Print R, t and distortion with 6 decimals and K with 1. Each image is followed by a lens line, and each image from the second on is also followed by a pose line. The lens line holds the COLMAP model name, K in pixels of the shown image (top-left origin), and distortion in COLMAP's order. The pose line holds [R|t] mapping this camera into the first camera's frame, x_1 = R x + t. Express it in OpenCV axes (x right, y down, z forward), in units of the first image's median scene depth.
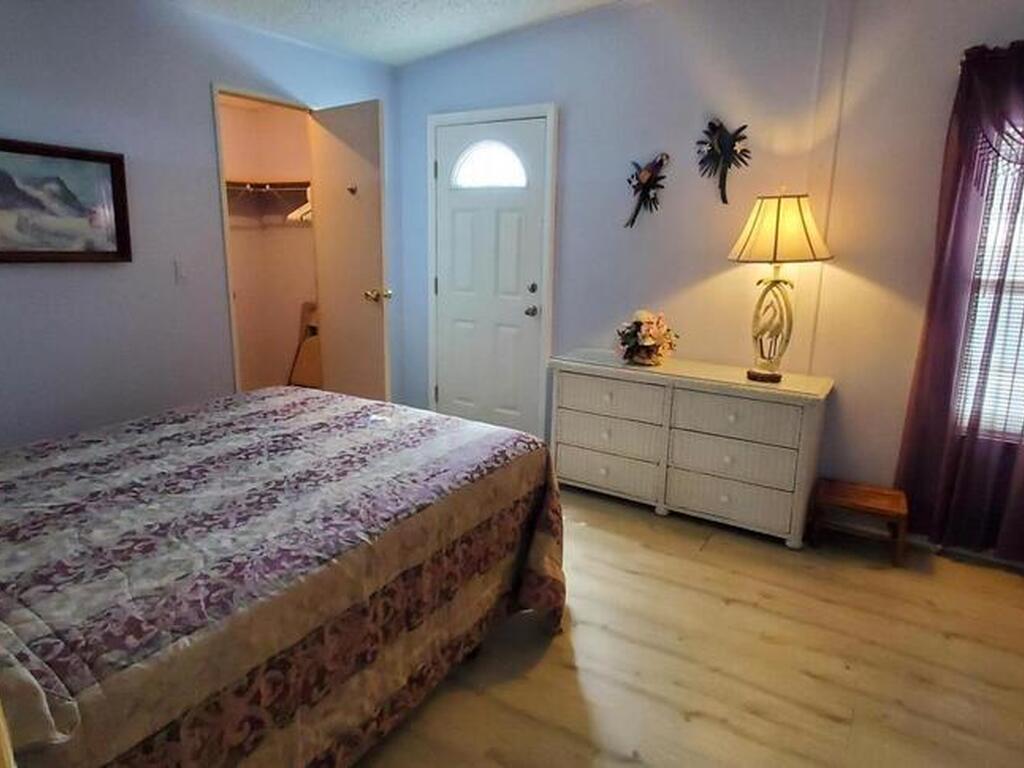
lens RADIAL K [[643.1, 0, 520.1], [0, 643.1, 365.4], [0, 0, 1]] dist [0.009041, -0.002937]
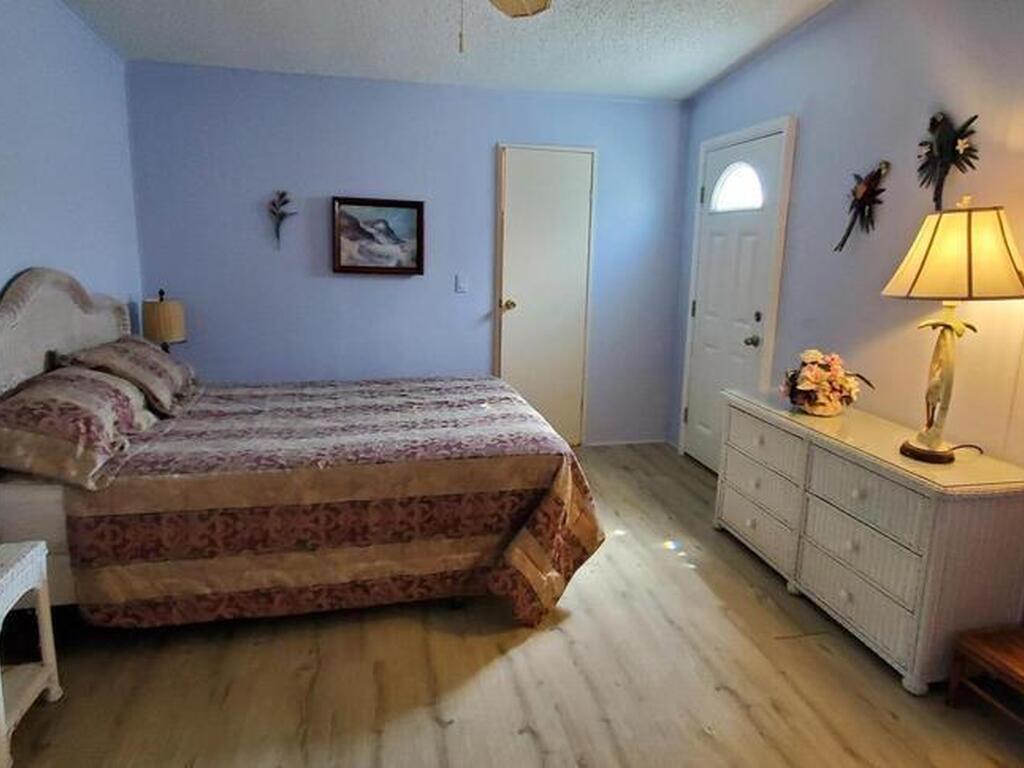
lens RADIAL K [[643.1, 0, 520.1], [0, 643.1, 365.4], [0, 0, 1]] dist [0.009041, -0.002937]
pose [[0.698685, 0.127180, -0.704034, 0.580971], [-0.150167, 0.988221, 0.029492, -0.035123], [0.699492, 0.085117, 0.709554, 0.144191]]
